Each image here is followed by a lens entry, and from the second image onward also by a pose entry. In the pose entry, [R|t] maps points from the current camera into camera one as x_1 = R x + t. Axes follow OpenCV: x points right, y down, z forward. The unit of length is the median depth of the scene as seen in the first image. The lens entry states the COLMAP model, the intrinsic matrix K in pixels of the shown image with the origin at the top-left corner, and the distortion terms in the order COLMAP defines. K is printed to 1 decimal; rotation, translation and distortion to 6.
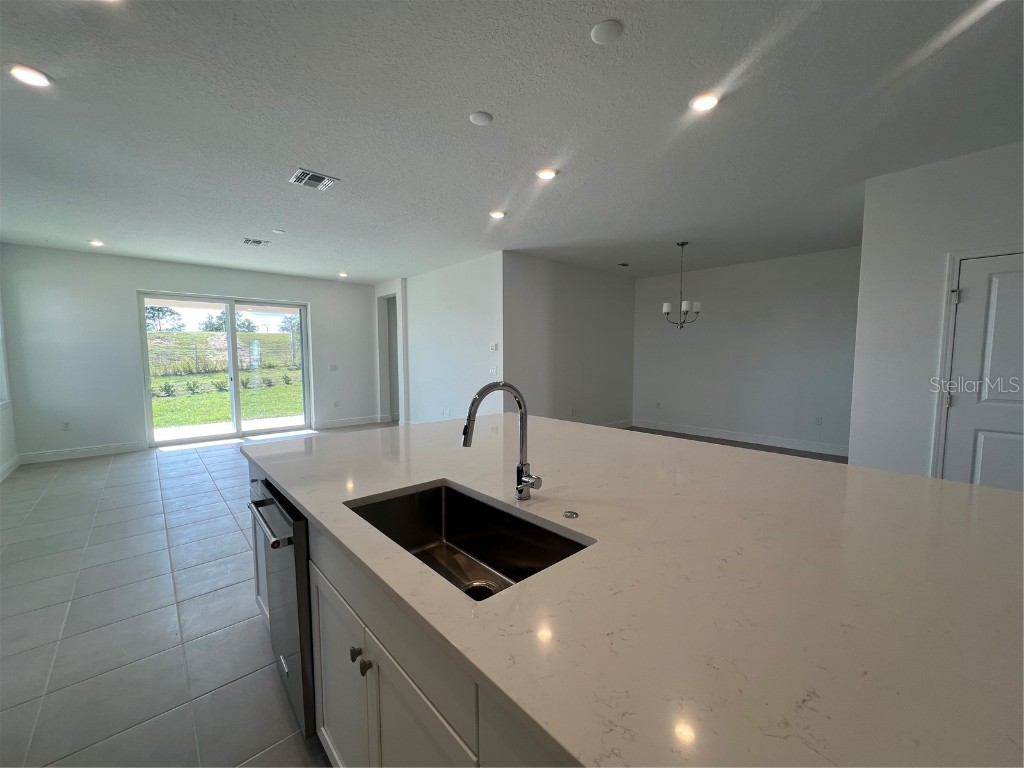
lens RADIAL K [[411.0, 0, 513.0], [0, 411.0, 387.6], [0, 0, 1]] dist [0.001092, -0.000065]
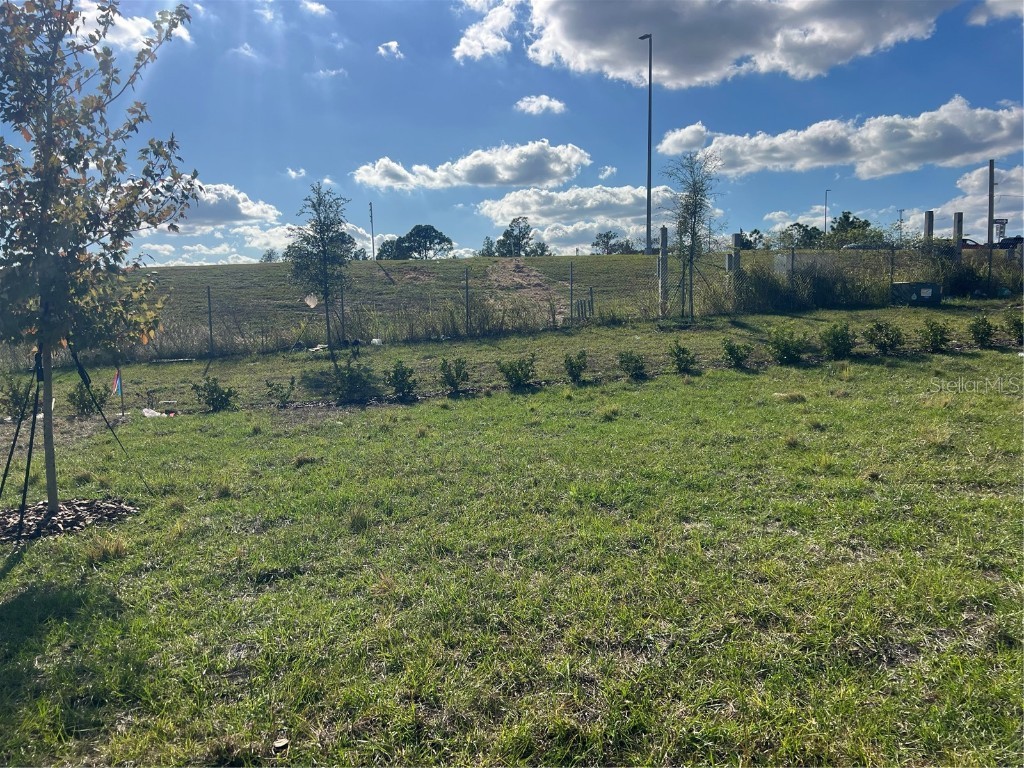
lens RADIAL K [[772.4, 0, 512.7], [0, 772.4, 383.4], [0, 0, 1]] dist [0.000112, -0.000020]
pose [[0.825576, 0.046130, -0.562402, -0.317074], [-0.032986, 0.998894, 0.033510, -0.017152], [0.563325, -0.009114, 0.826185, 0.418119]]
